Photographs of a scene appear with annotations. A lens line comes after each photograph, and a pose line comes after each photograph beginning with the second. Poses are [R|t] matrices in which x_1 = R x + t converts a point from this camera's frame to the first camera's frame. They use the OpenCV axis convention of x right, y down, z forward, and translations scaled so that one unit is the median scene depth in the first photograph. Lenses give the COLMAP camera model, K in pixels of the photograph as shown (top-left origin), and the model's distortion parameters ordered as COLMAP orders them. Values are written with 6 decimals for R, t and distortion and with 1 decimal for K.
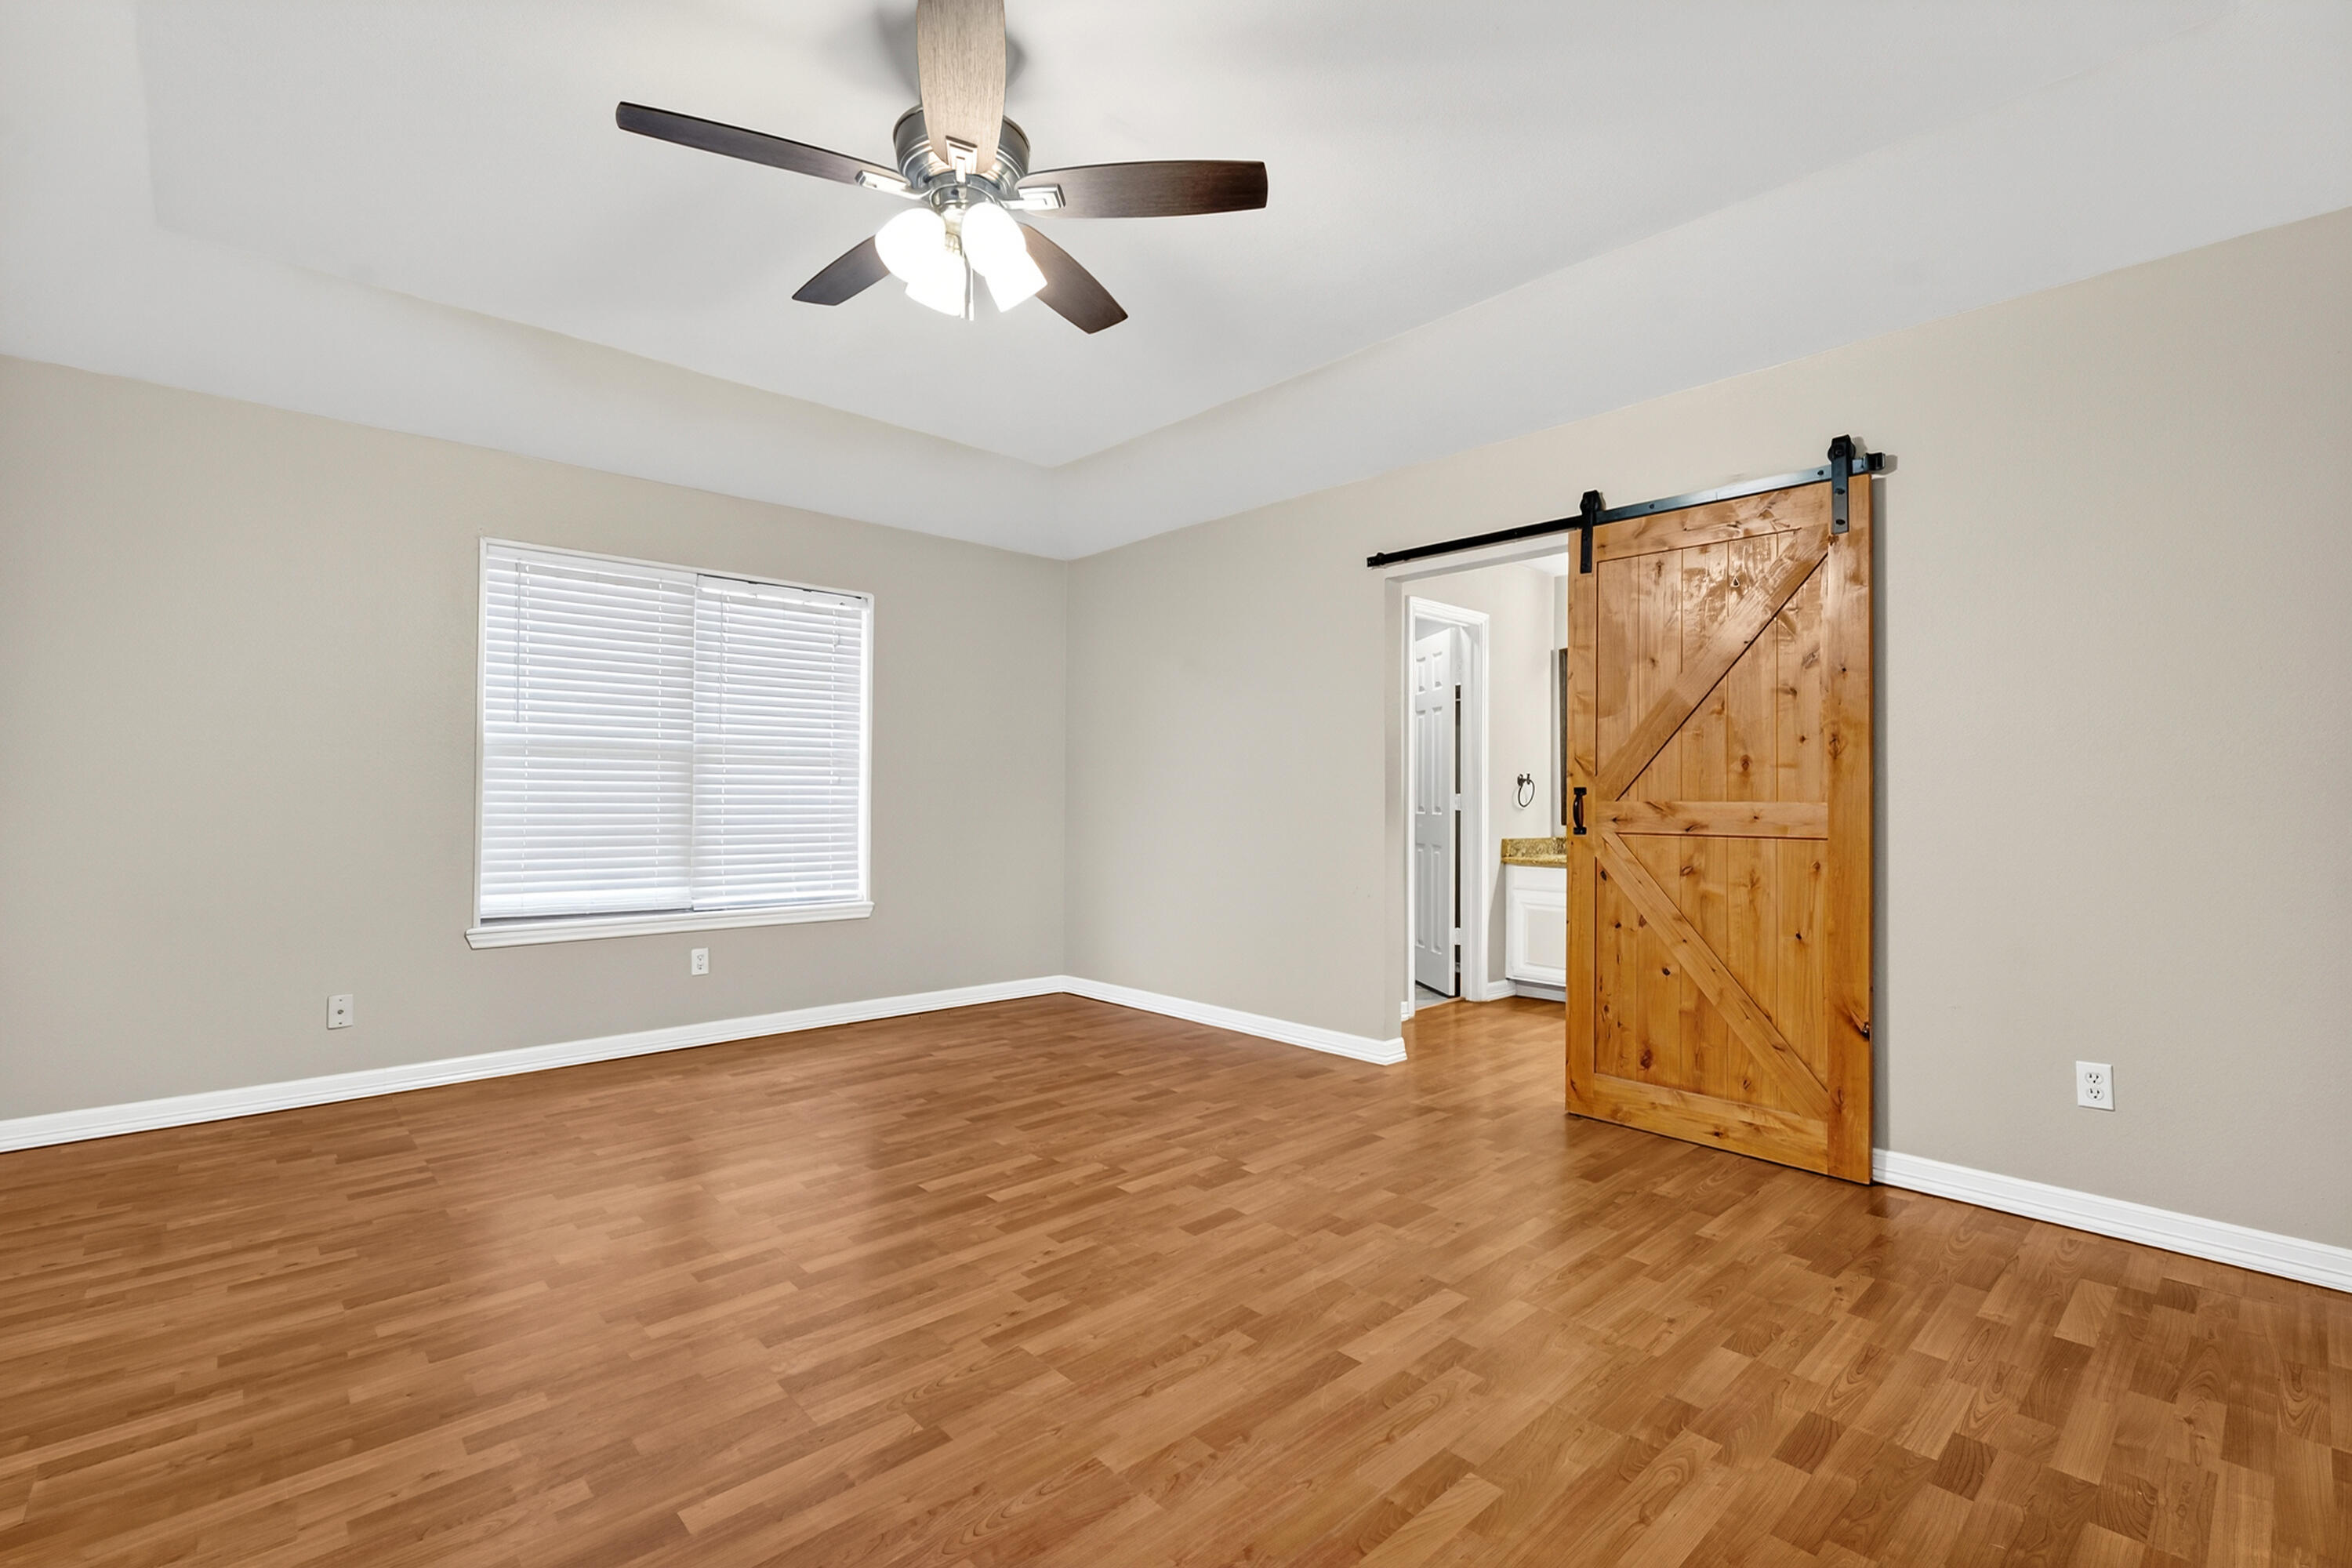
lens RADIAL K [[1052.1, 0, 1186.1], [0, 1052.1, 815.1], [0, 0, 1]] dist [-0.001539, -0.000201]
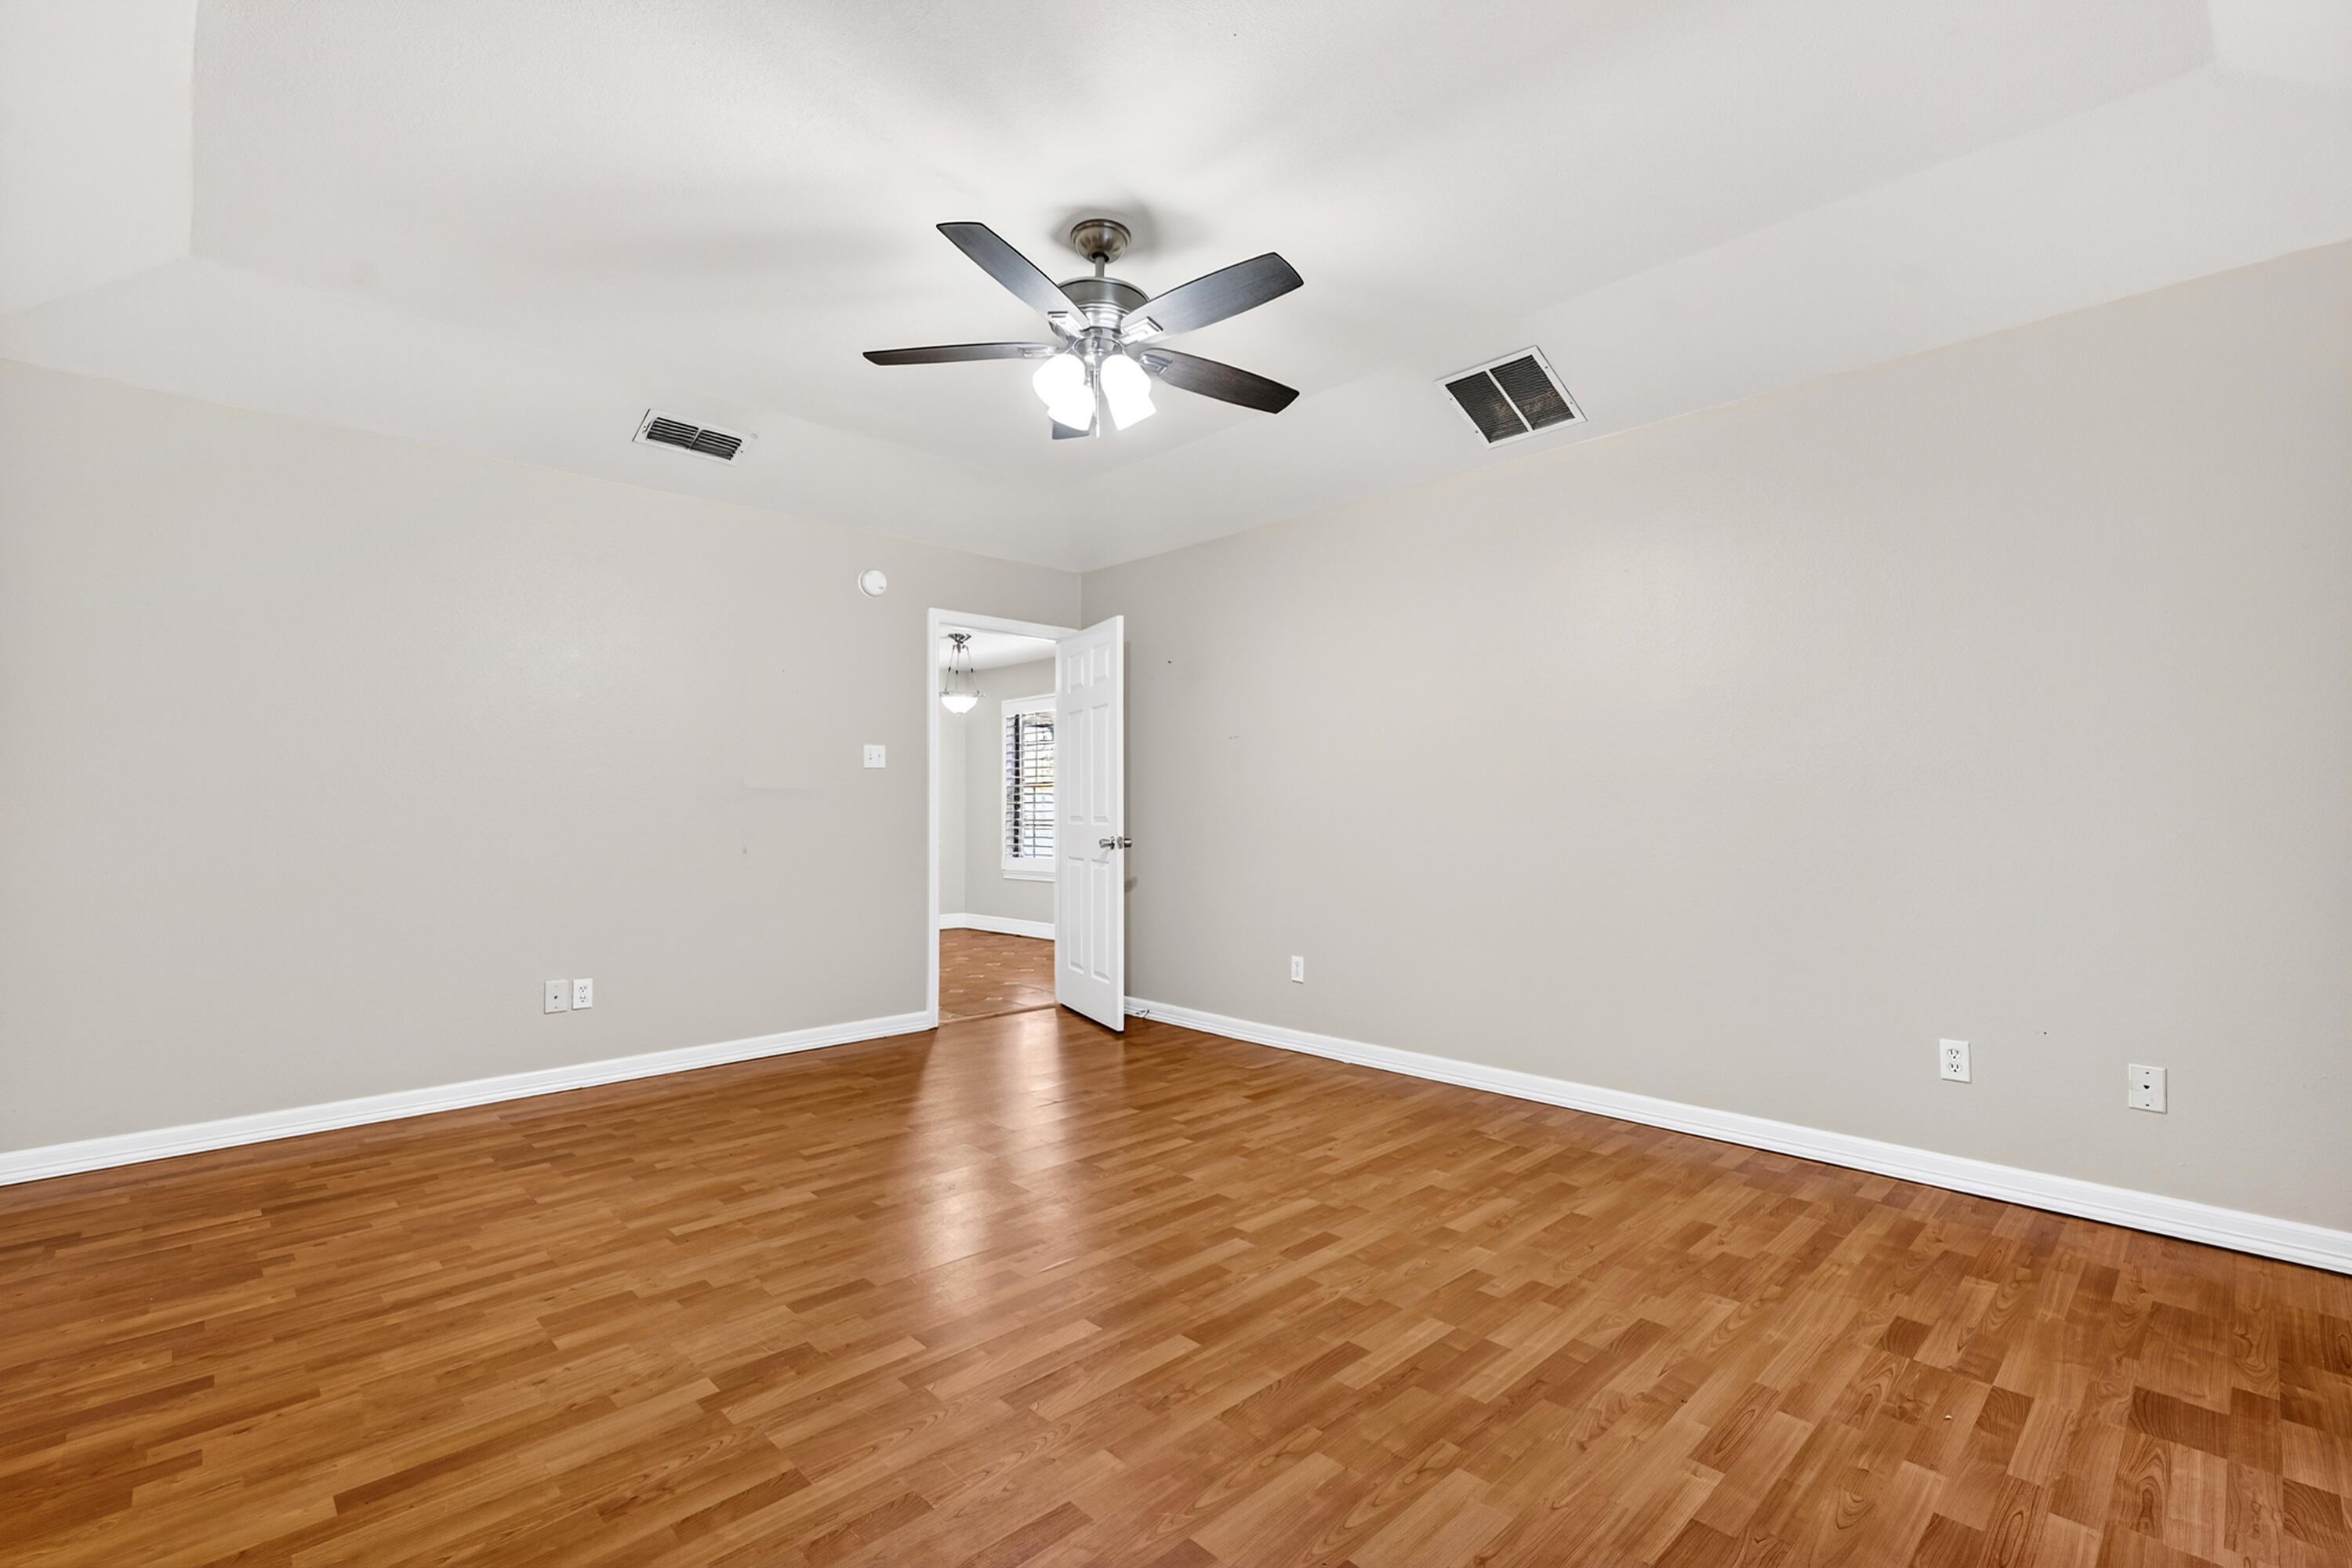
lens RADIAL K [[1052.1, 0, 1186.1], [0, 1052.1, 815.1], [0, 0, 1]] dist [-0.001539, -0.000201]
pose [[-0.999759, -0.001976, -0.021844, -0.280548], [-0.002342, 0.999857, 0.016744, -0.031063], [0.021808, 0.016791, -0.999621, 2.111787]]
